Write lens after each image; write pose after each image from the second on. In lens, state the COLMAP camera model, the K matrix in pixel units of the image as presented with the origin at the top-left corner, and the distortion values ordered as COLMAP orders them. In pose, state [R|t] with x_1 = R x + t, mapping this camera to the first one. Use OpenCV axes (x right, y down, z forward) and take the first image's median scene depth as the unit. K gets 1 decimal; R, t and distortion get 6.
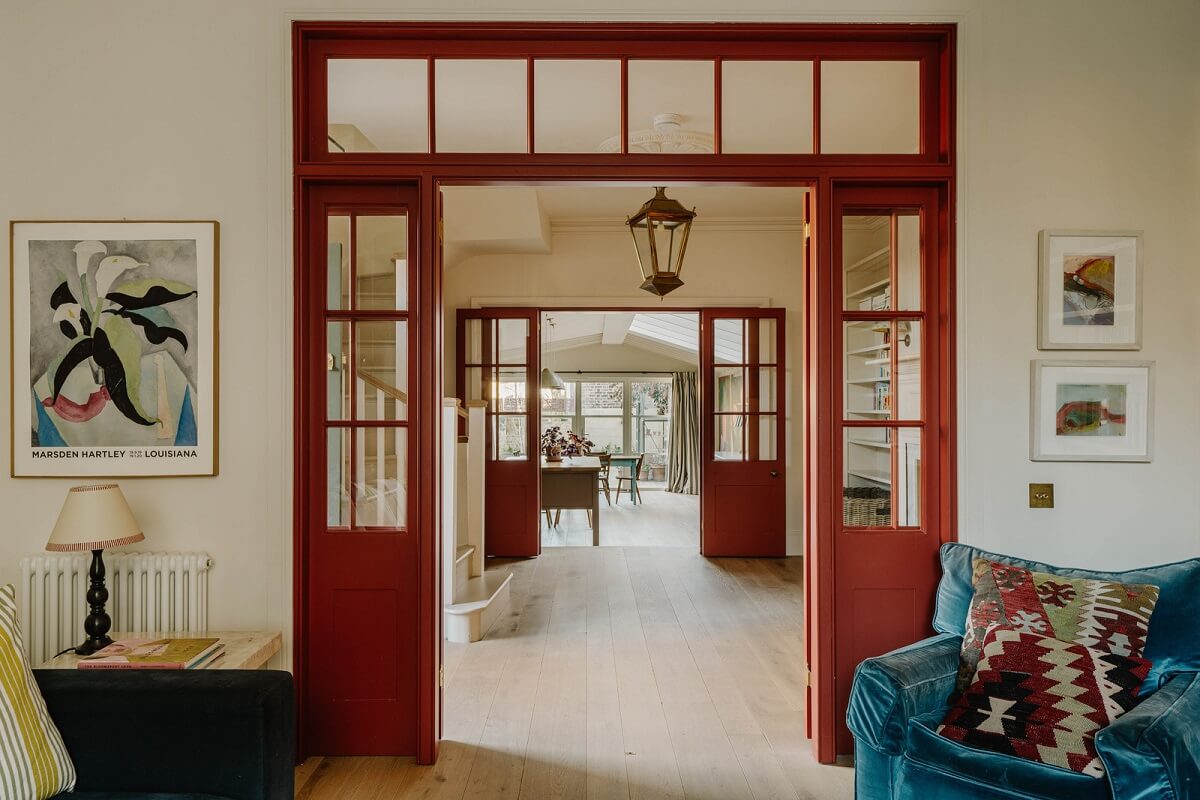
lens RADIAL K [[945.8, 0, 600.9], [0, 945.8, 395.9], [0, 0, 1]] dist [0.047091, 0.003323]
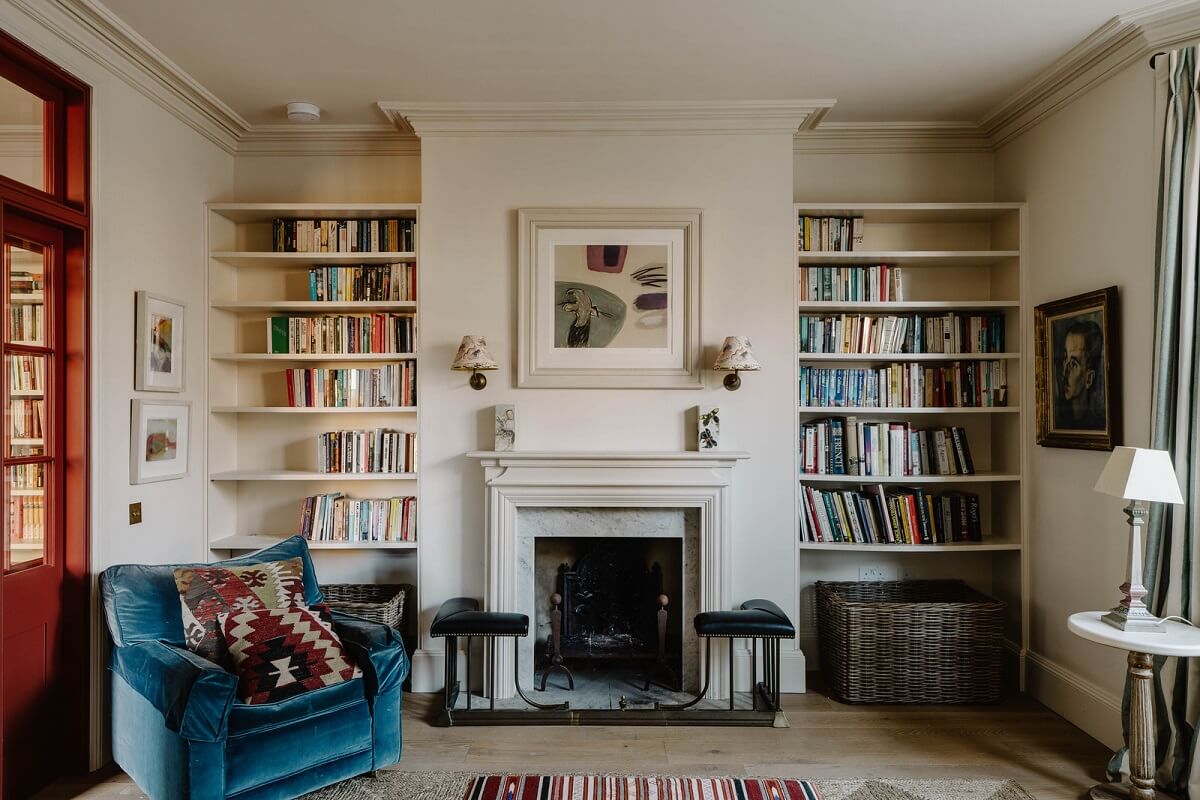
lens RADIAL K [[883.9, 0, 594.7], [0, 883.9, 396.8], [0, 0, 1]] dist [0.050974, 0.003525]
pose [[-0.005144, 0.009447, 0.999942, -0.792270], [-0.006686, 0.999933, -0.009481, -0.040606], [-0.999964, -0.006734, -0.005080, 0.534025]]
